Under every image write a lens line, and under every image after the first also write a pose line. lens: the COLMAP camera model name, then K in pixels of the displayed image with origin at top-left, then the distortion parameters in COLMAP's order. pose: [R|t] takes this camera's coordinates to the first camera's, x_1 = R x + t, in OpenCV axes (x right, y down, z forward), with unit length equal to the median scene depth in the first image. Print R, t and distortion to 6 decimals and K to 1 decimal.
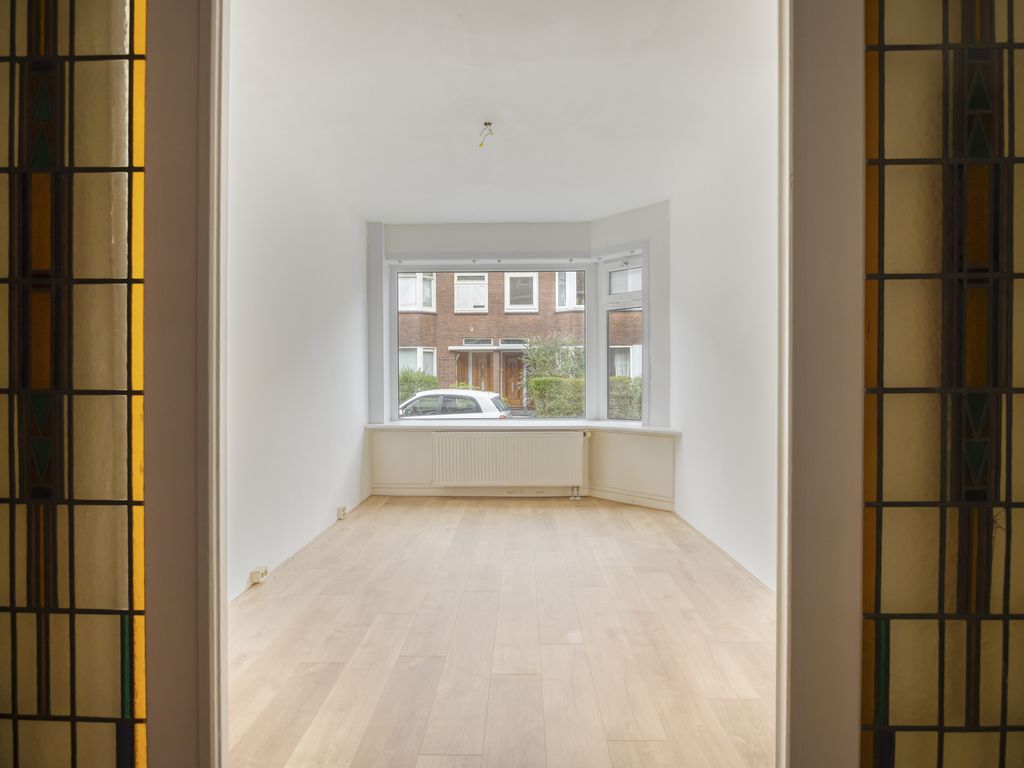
lens RADIAL K [[562.6, 0, 514.3], [0, 562.6, 378.5], [0, 0, 1]] dist [-0.003939, -0.000560]
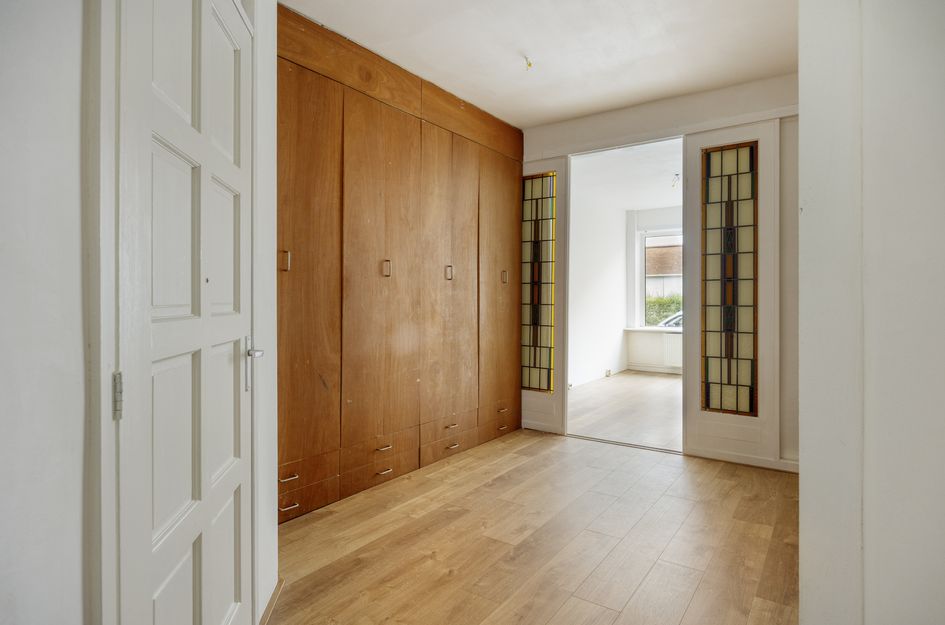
lens RADIAL K [[516.1, 0, 472.5], [0, 516.1, 306.8], [0, 0, 1]] dist [-0.010065, -0.000794]
pose [[0.828149, 0.011757, -0.560385, 1.377499], [-0.004675, 0.999890, 0.014069, -0.017892], [0.560489, -0.009031, 0.828113, -3.341883]]
